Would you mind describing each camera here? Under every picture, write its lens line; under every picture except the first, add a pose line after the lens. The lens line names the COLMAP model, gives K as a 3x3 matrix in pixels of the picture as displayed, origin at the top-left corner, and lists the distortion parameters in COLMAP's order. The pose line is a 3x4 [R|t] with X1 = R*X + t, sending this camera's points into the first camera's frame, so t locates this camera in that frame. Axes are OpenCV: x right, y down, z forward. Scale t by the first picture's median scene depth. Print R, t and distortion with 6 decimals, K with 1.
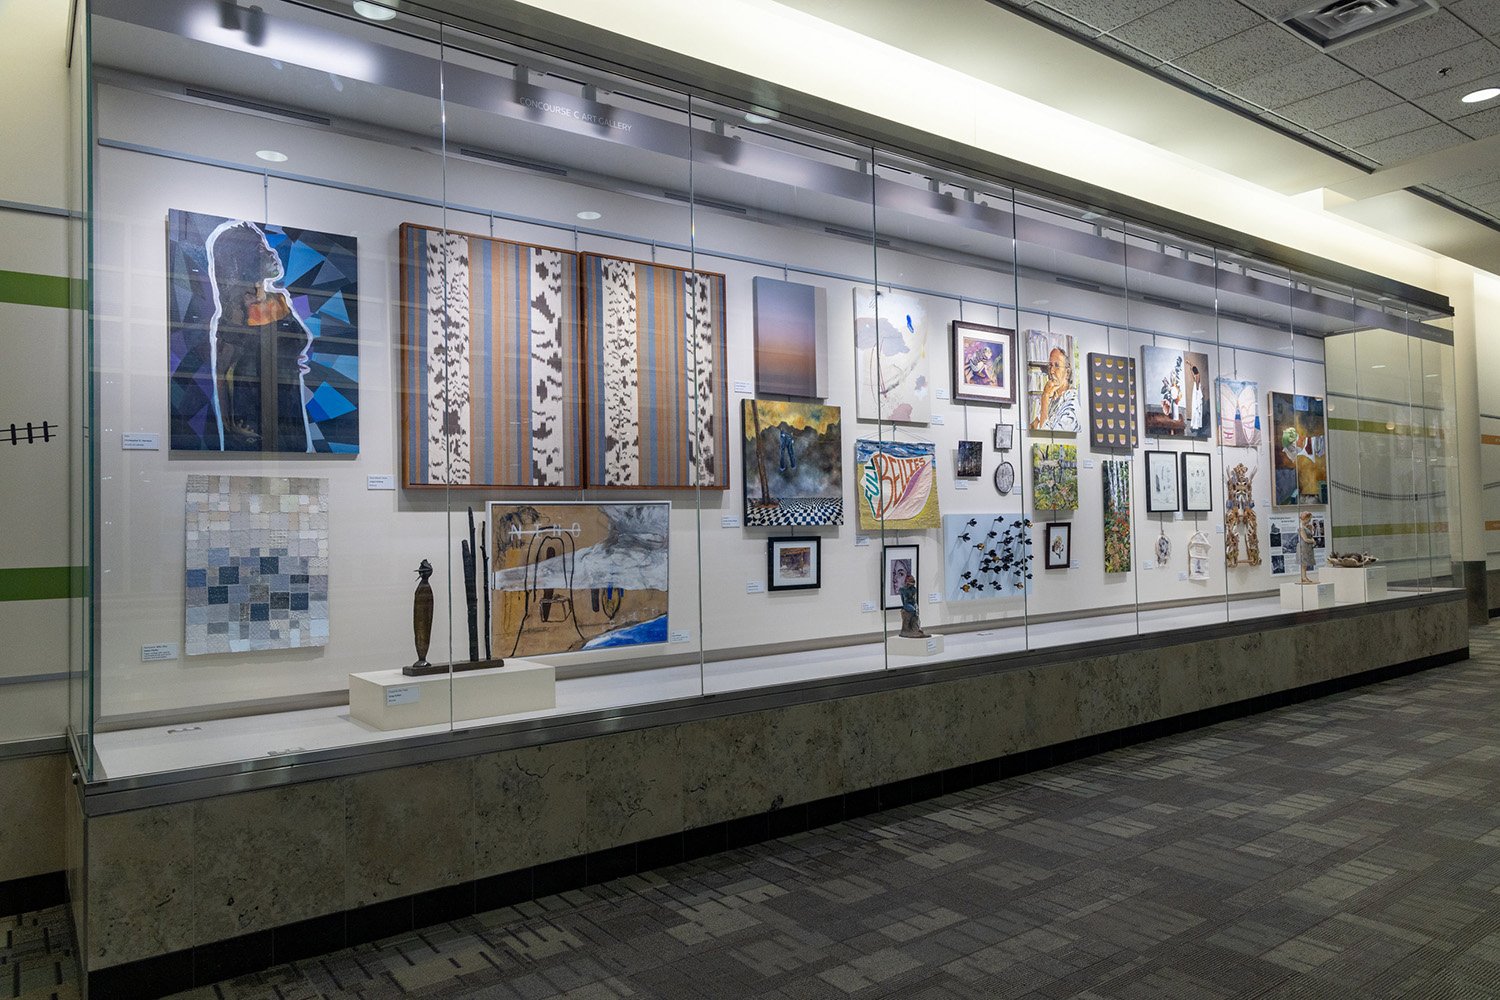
lens RADIAL K [[995.8, 0, 763.1], [0, 995.8, 479.7], [0, 0, 1]] dist [0.006629, -0.004751]
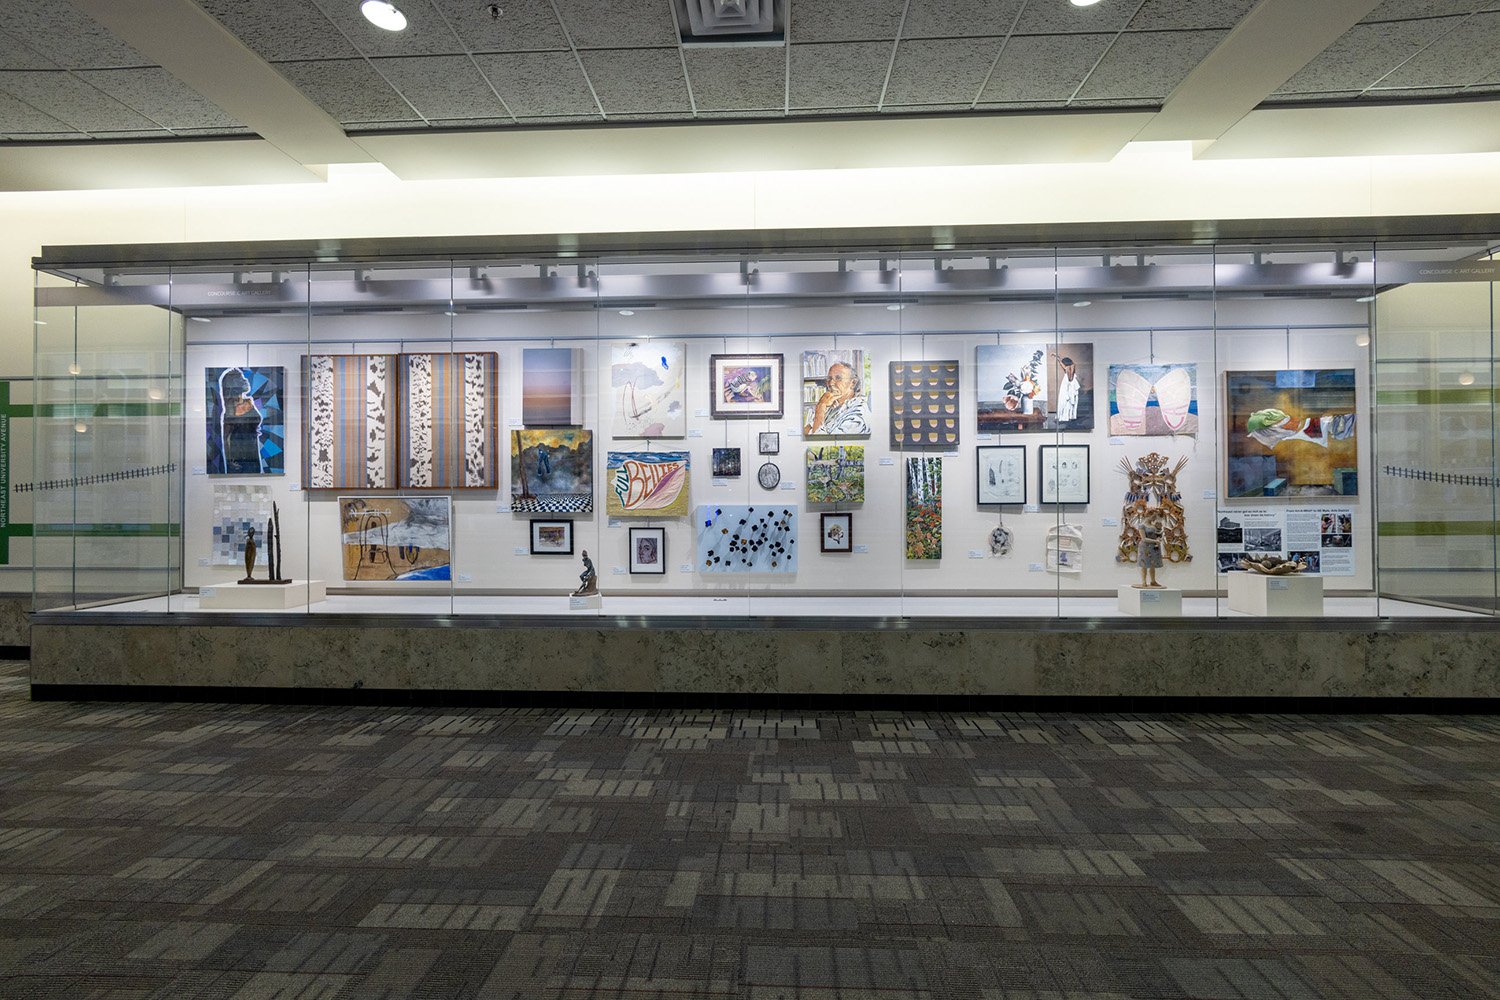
lens RADIAL K [[634.1, 0, 757.5], [0, 634.1, 484.0], [0, 0, 1]] dist [-0.002705, -0.000177]
pose [[0.772263, 0.005420, -0.635280, 1.011703], [0.018219, 0.999363, 0.030674, -0.022428], [0.635042, -0.035263, 0.771673, 0.533307]]
